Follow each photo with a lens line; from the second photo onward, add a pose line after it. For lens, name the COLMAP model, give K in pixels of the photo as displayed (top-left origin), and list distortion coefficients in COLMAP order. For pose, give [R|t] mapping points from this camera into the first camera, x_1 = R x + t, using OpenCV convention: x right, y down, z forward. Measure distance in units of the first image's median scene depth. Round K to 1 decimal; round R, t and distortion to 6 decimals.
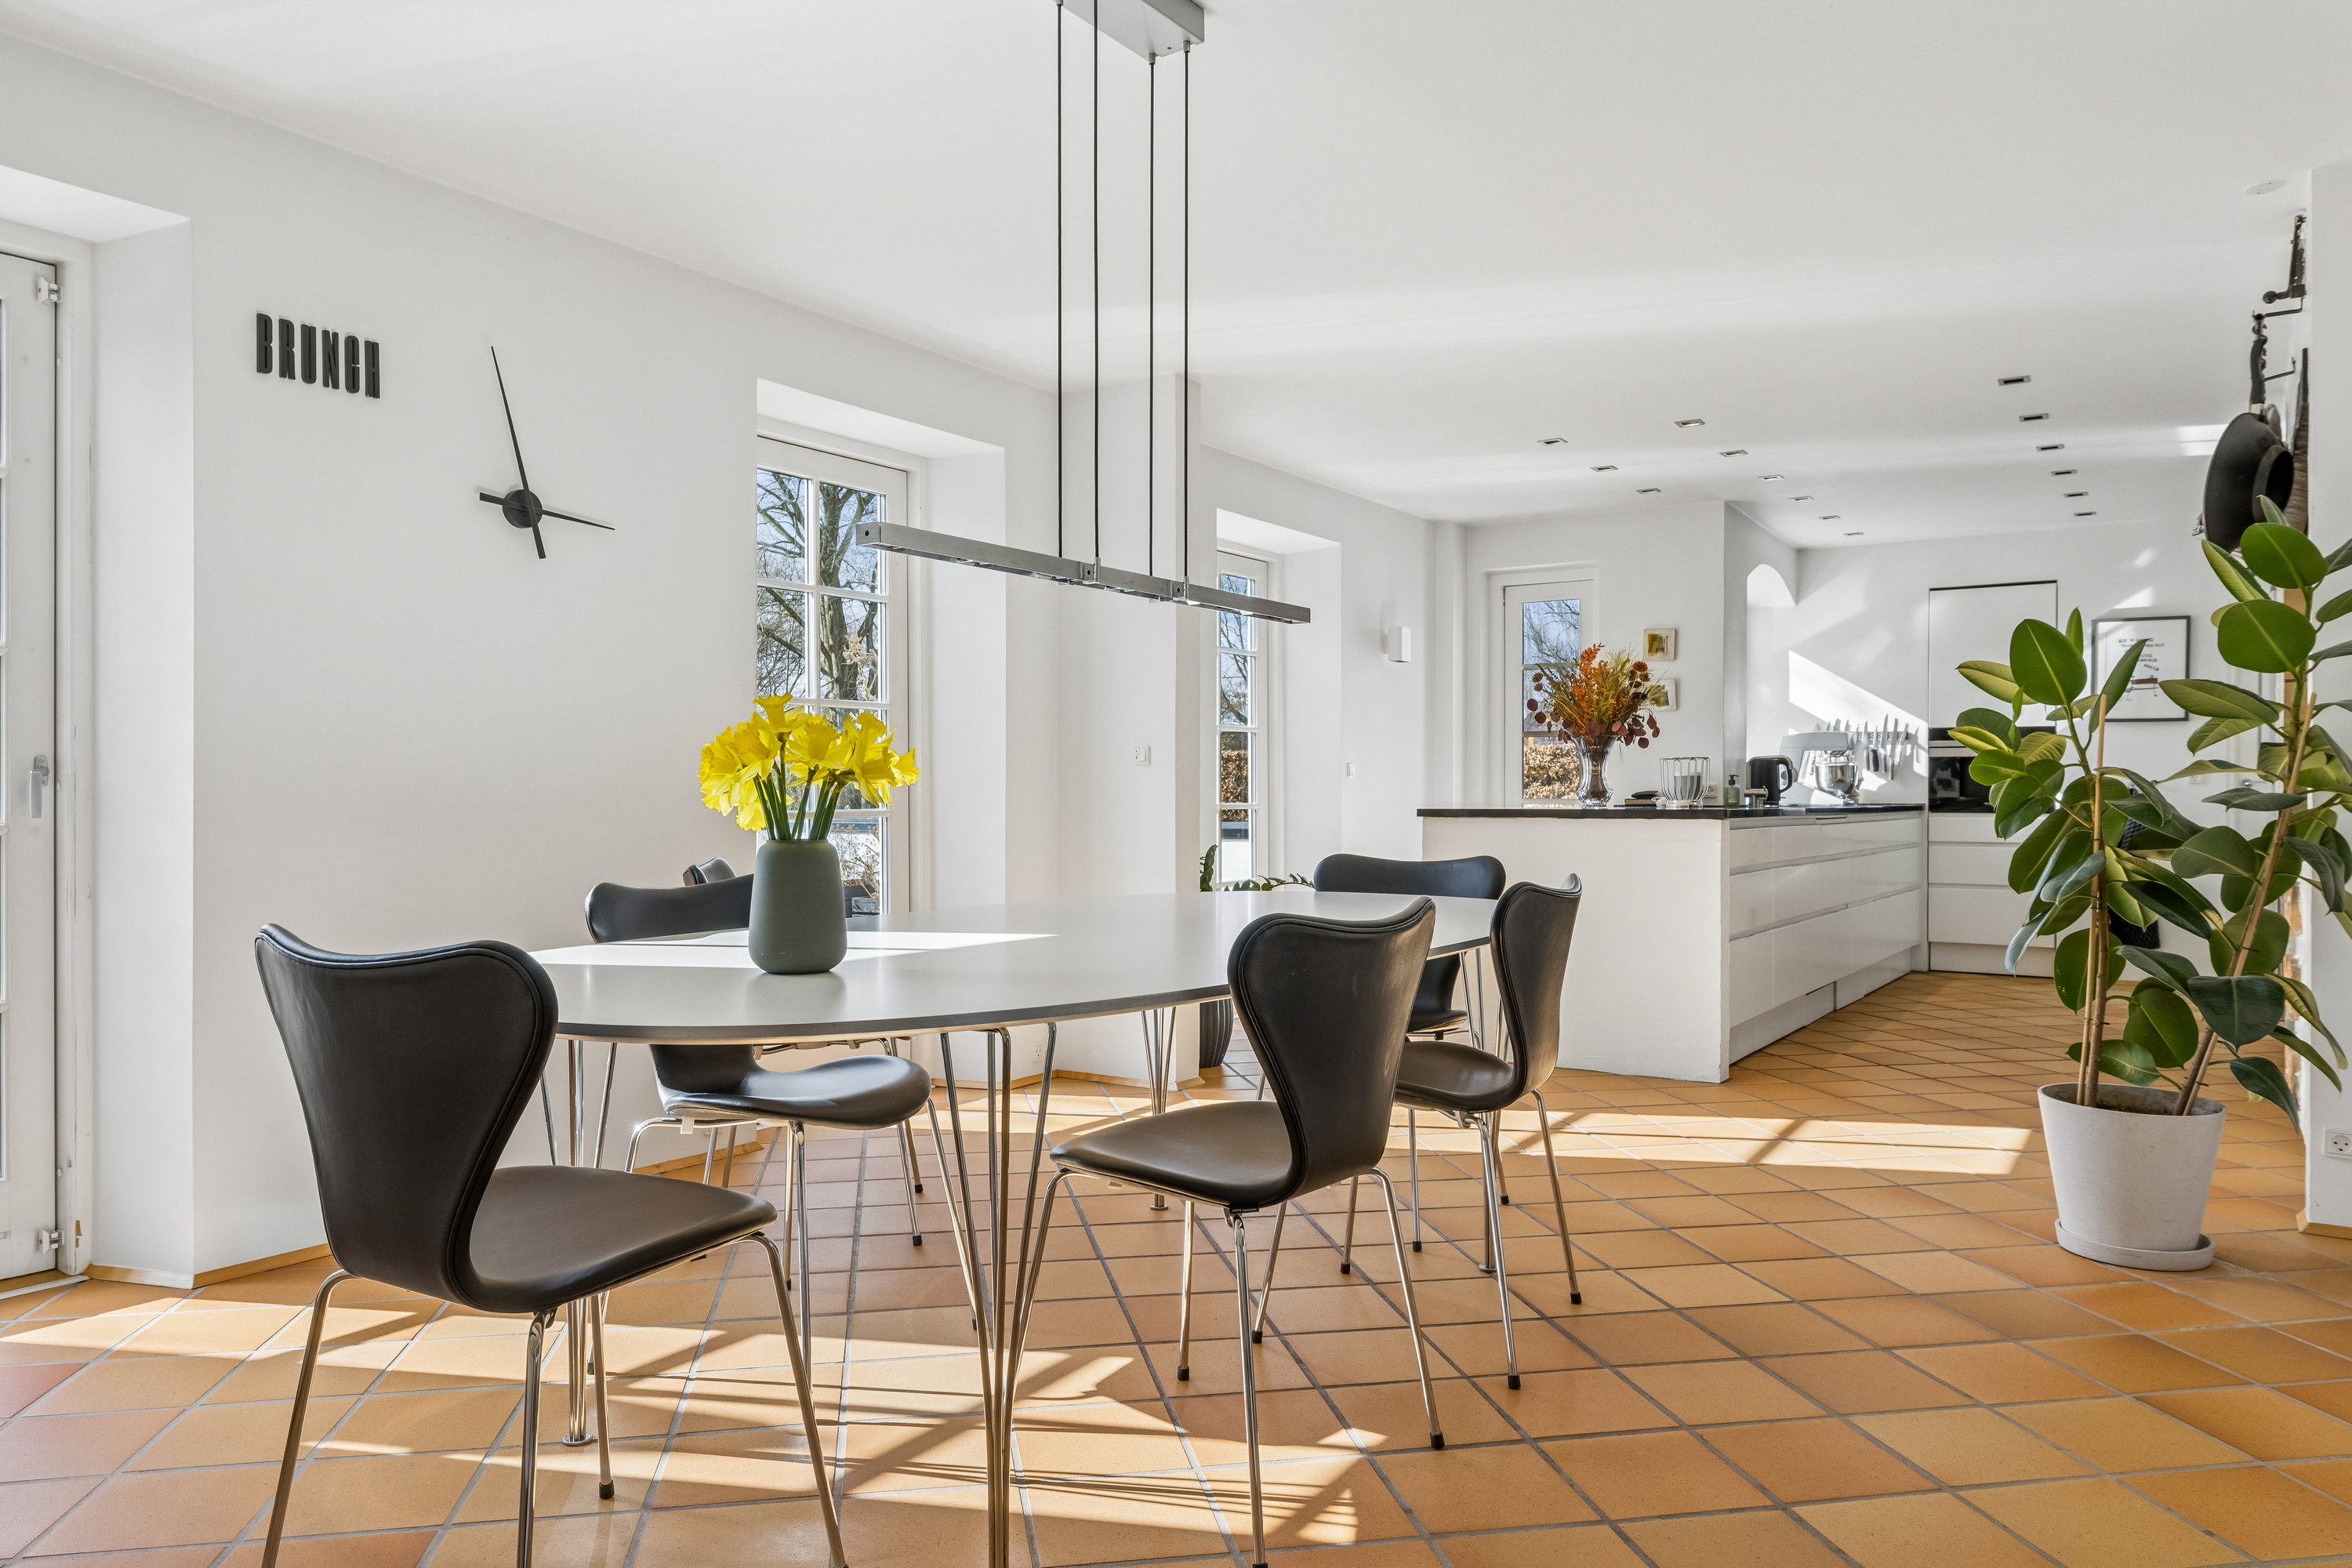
lens RADIAL K [[1561.7, 0, 1176.0], [0, 1561.7, 784.0], [0, 0, 1]] dist [0.002195, 0.001003]
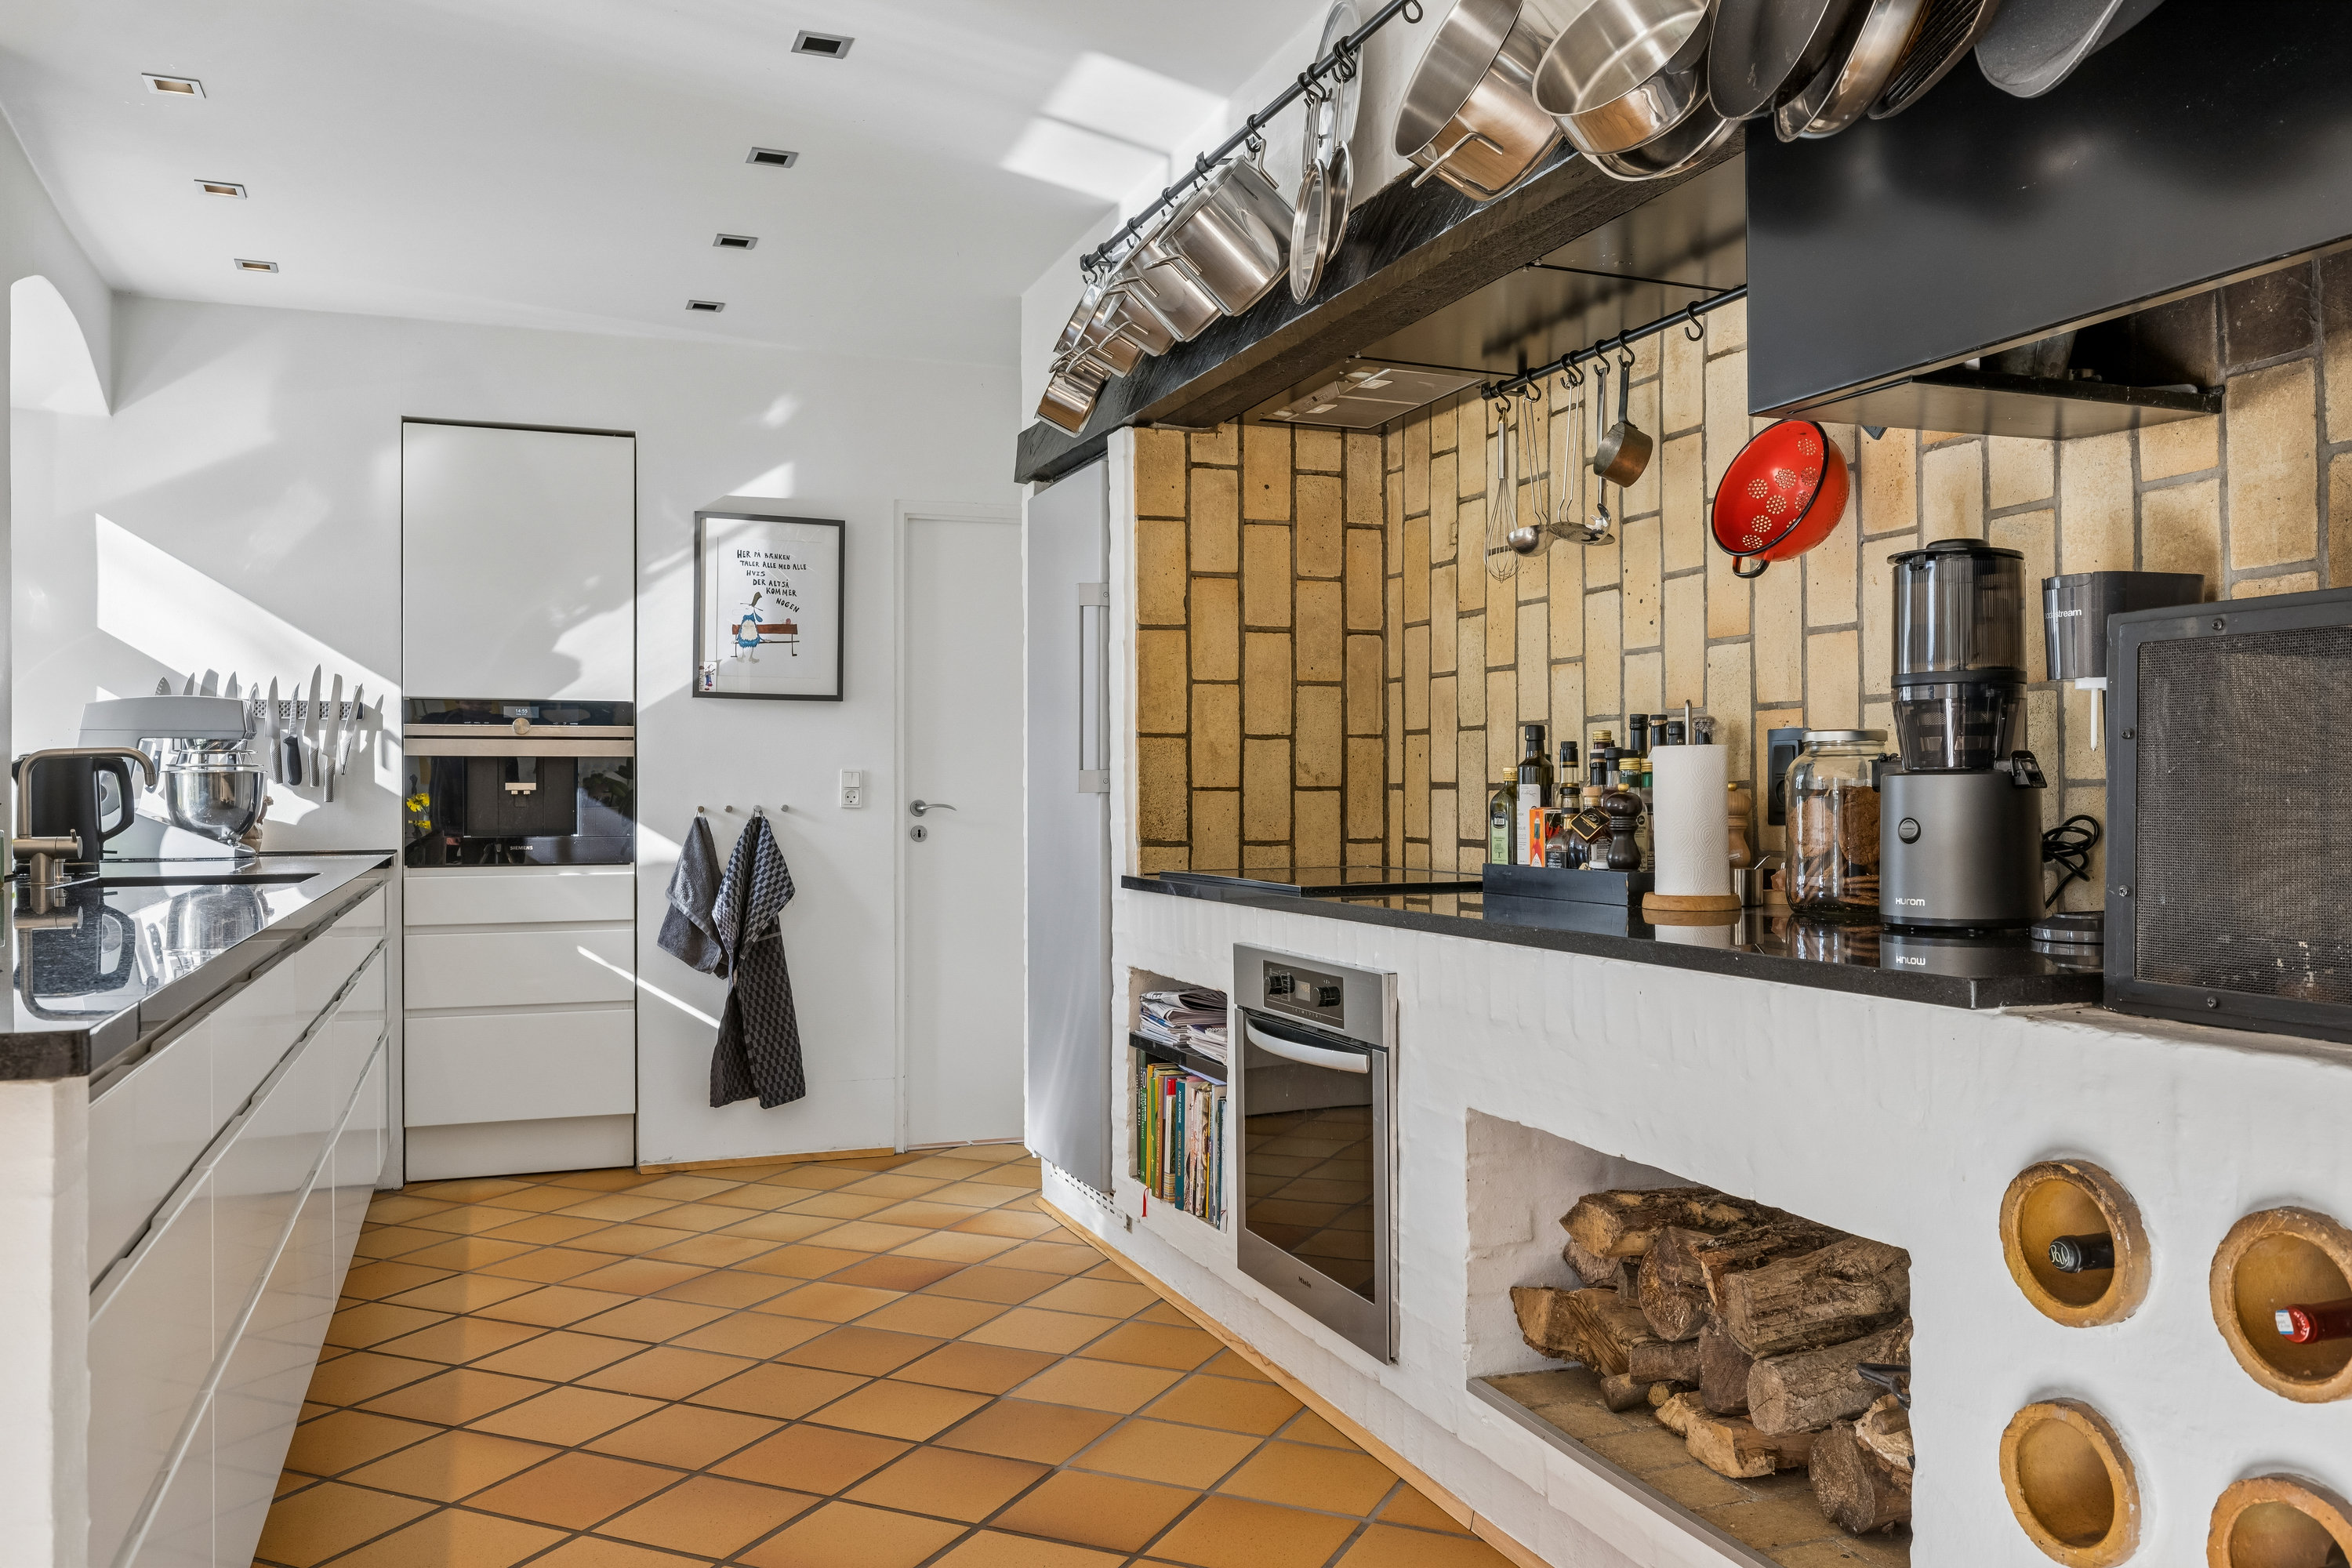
lens RADIAL K [[1810.5, 0, 1176.0], [0, 1810.5, 784.0], [0, 0, 1]] dist [0.005702, 0.002935]
pose [[0.571917, 0.001225, 0.820311, 0.149218], [-0.001630, 0.999999, -0.000358, -0.008352], [-0.820310, -0.001133, 0.571918, 0.466874]]
